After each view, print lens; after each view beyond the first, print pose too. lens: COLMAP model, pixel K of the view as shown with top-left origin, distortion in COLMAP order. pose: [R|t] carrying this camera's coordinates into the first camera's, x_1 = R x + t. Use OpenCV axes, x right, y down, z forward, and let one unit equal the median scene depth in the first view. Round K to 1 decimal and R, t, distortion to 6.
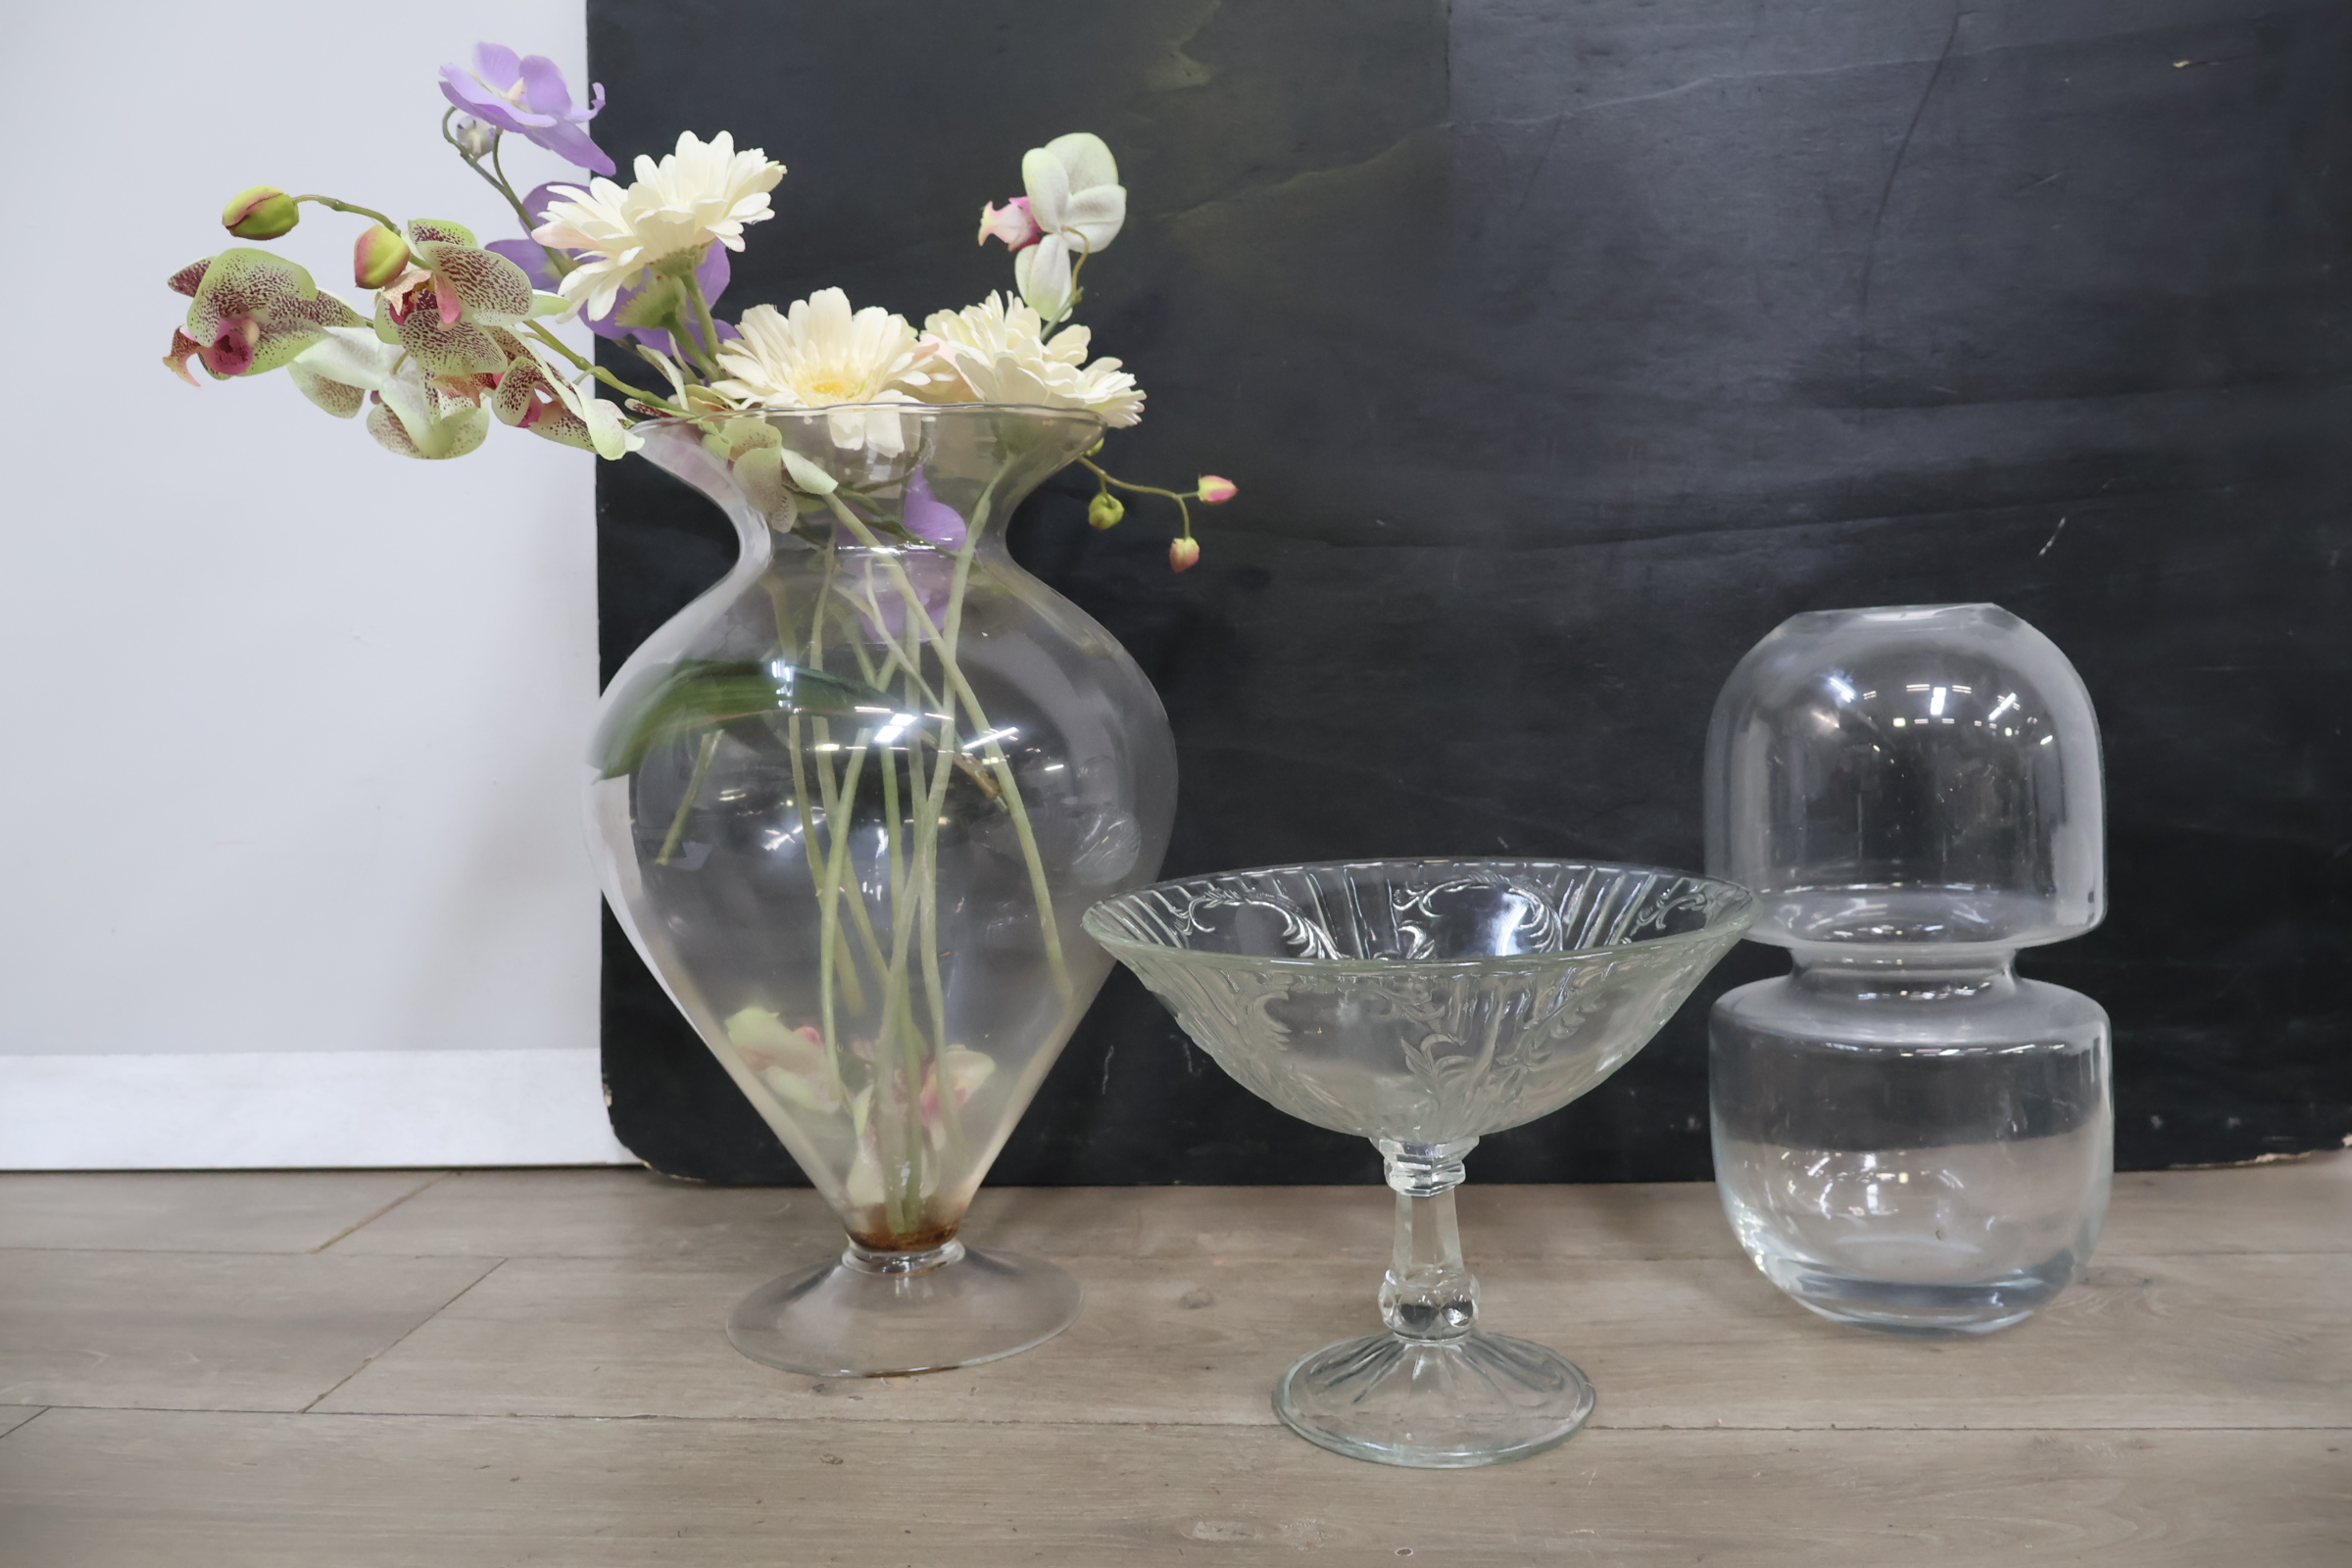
lens RADIAL K [[2060.1, 0, 1137.4], [0, 2060.1, 771.4], [0, 0, 1]] dist [0.012635, -0.003363]
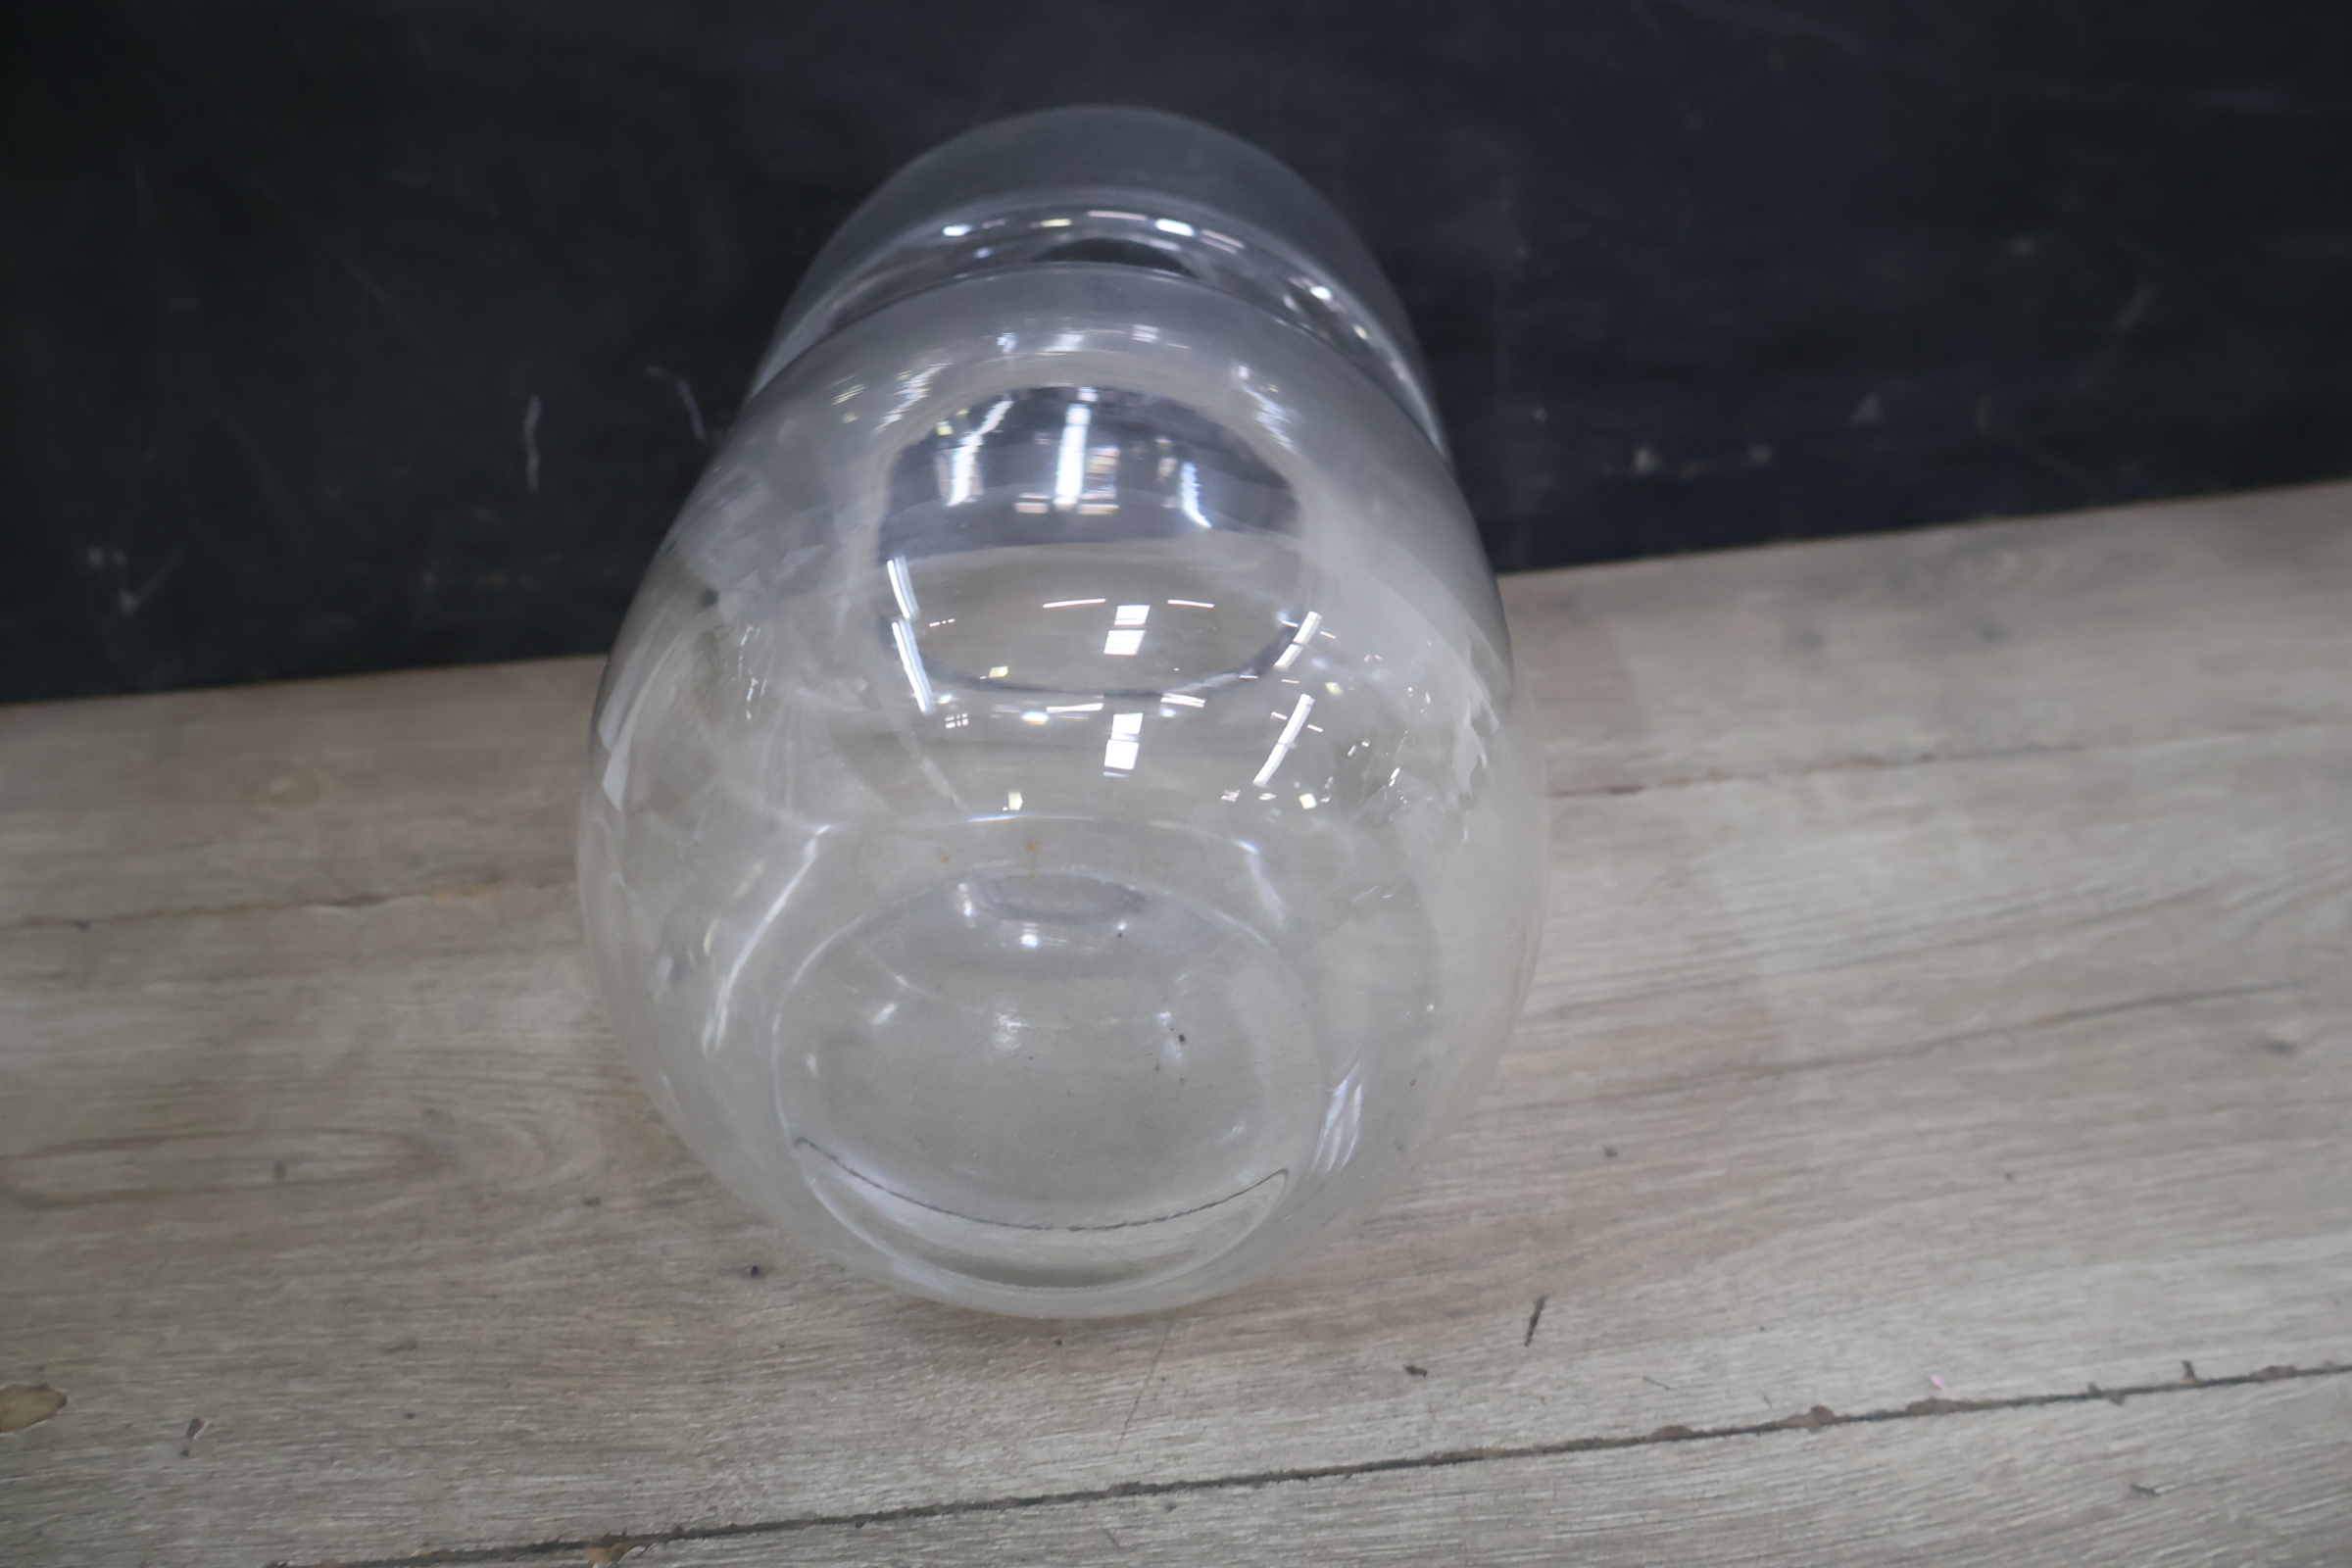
lens RADIAL K [[2060.1, 0, 1167.2], [0, 2060.1, 793.0], [0, 0, 1]] dist [0.012635, -0.003363]
pose [[0.981089, -0.118415, 0.153109, 0.063125], [0.039421, 0.896690, 0.440901, 0.005019], [-0.189500, -0.426527, 0.884401, 0.616899]]
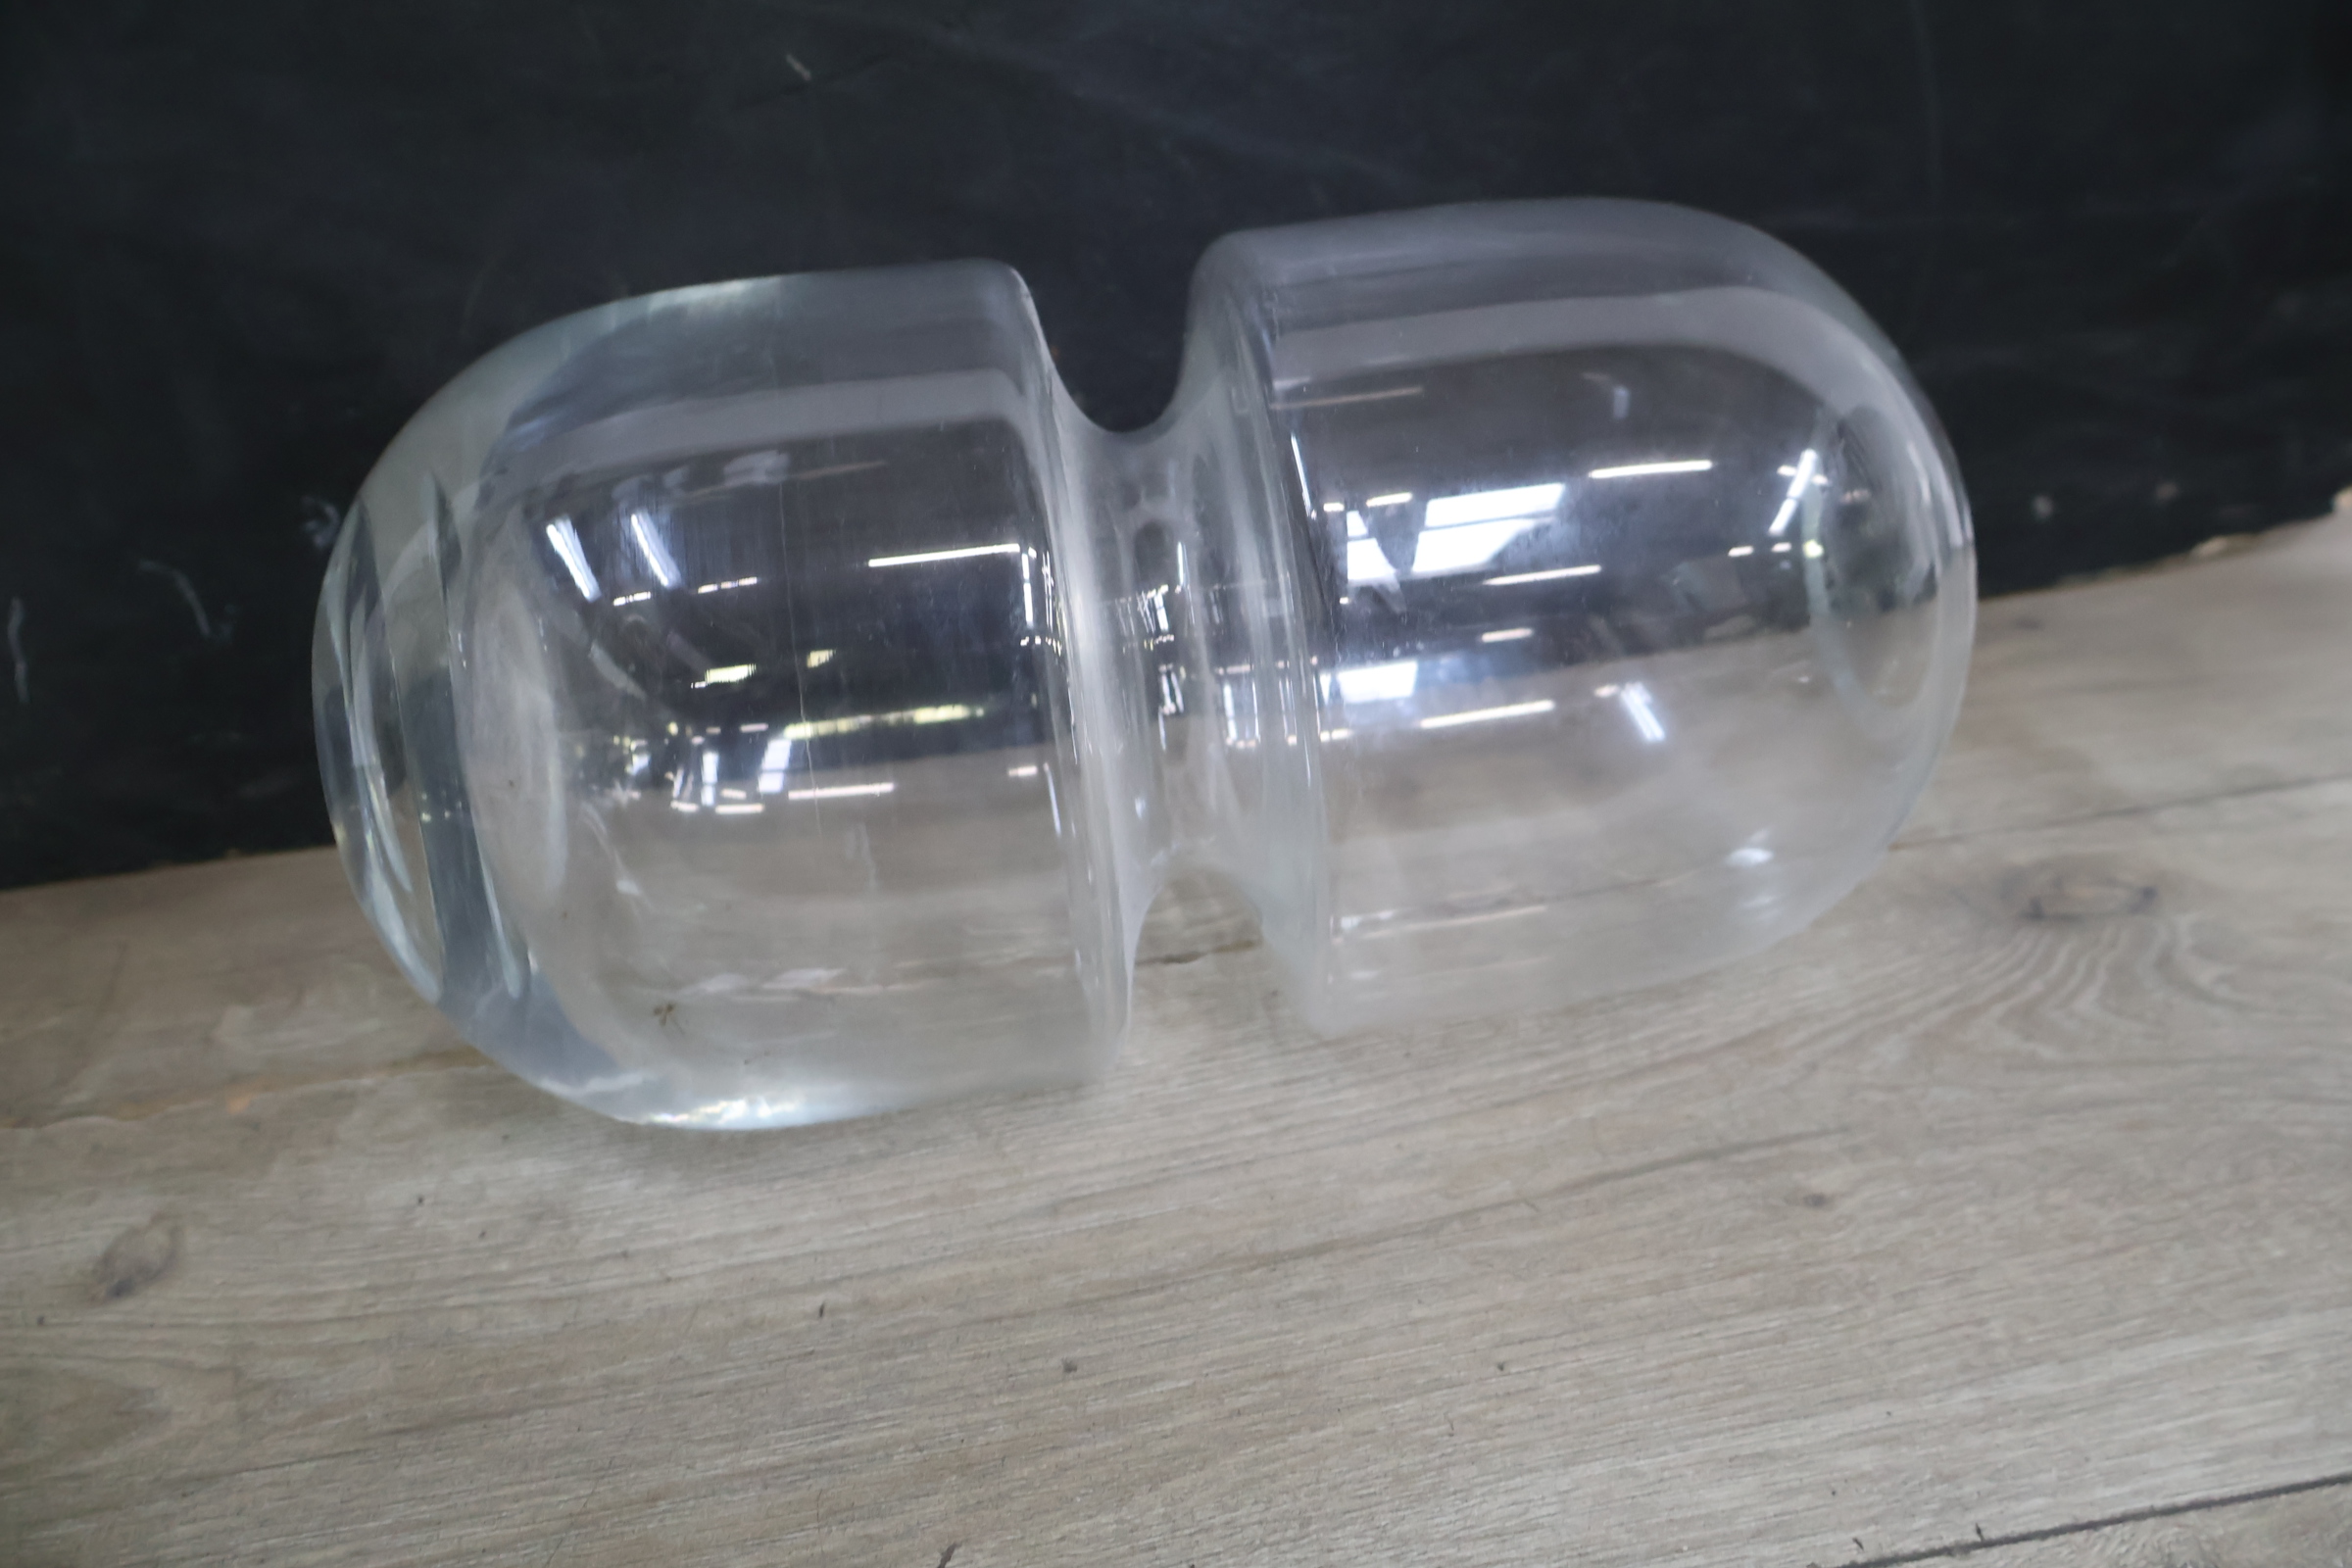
lens RADIAL K [[2060.1, 0, 1168.5], [0, 2060.1, 797.4], [0, 0, 1]] dist [0.012635, -0.003363]
pose [[0.966059, -0.152495, 0.208506, 0.168573], [0.070852, 0.932626, 0.353821, 0.035988], [-0.248414, -0.327039, 0.911776, 0.632366]]
